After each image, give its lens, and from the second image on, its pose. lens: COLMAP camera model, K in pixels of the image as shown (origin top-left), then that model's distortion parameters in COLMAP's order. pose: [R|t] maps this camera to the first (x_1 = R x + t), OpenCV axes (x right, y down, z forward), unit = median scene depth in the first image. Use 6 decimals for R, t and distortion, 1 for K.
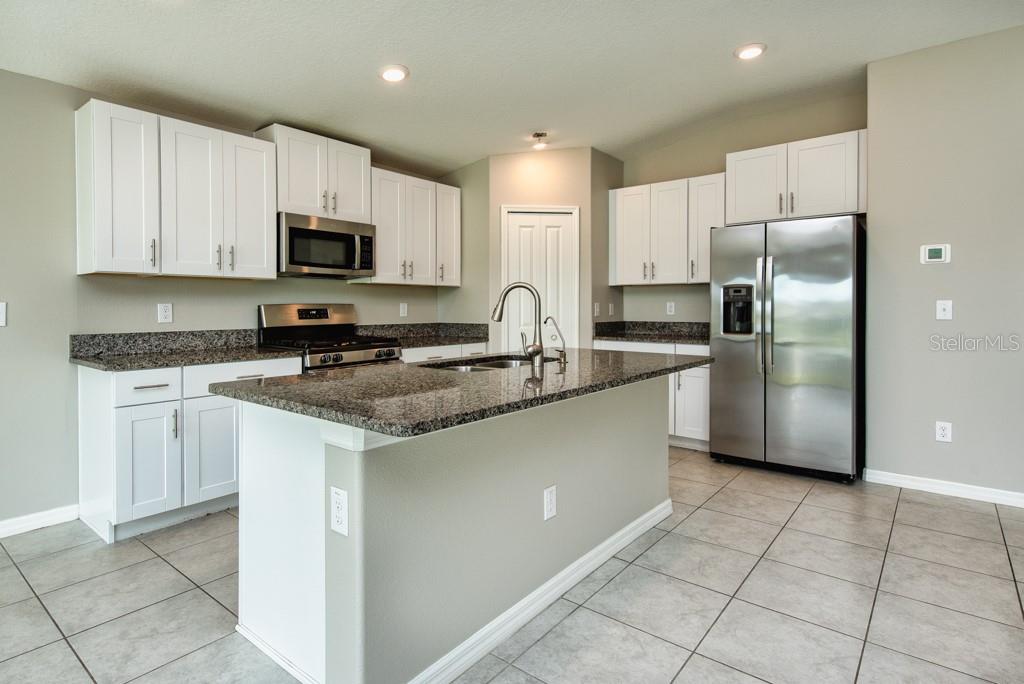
lens RADIAL K [[541.5, 0, 496.6], [0, 541.5, 311.2], [0, 0, 1]] dist [0.016386, -0.000067]
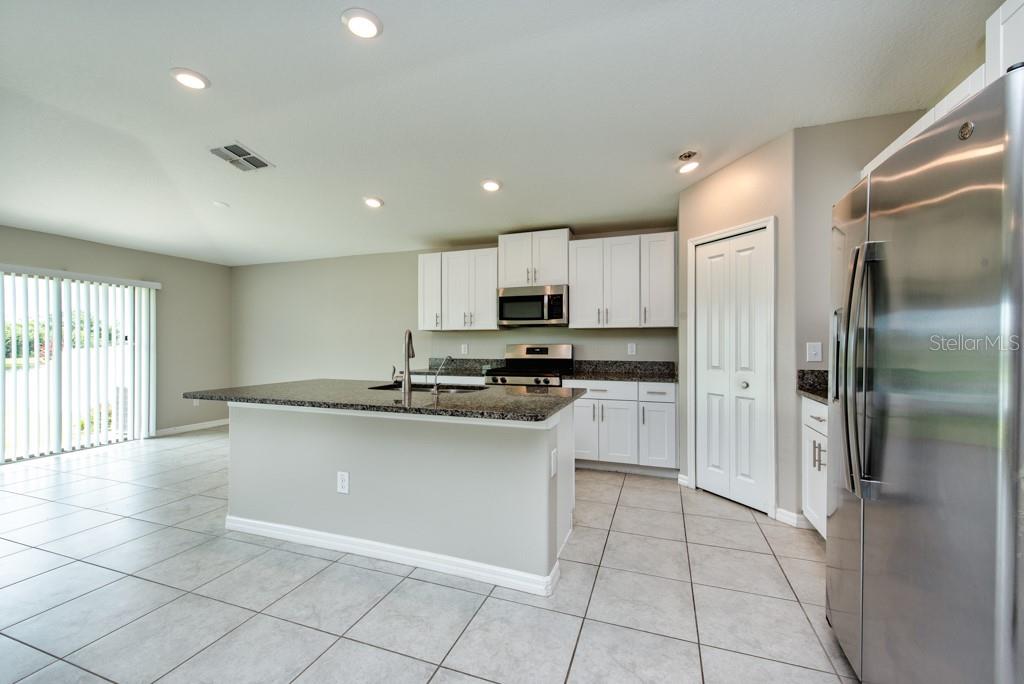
lens RADIAL K [[389.2, 0, 491.0], [0, 389.2, 344.4], [0, 0, 1]] dist [0.000984, -0.000017]
pose [[0.283261, 0.000204, -0.959043, 0.669746], [-0.006981, 0.999974, -0.001850, -0.010652], [0.959017, 0.007219, 0.283255, 0.593284]]
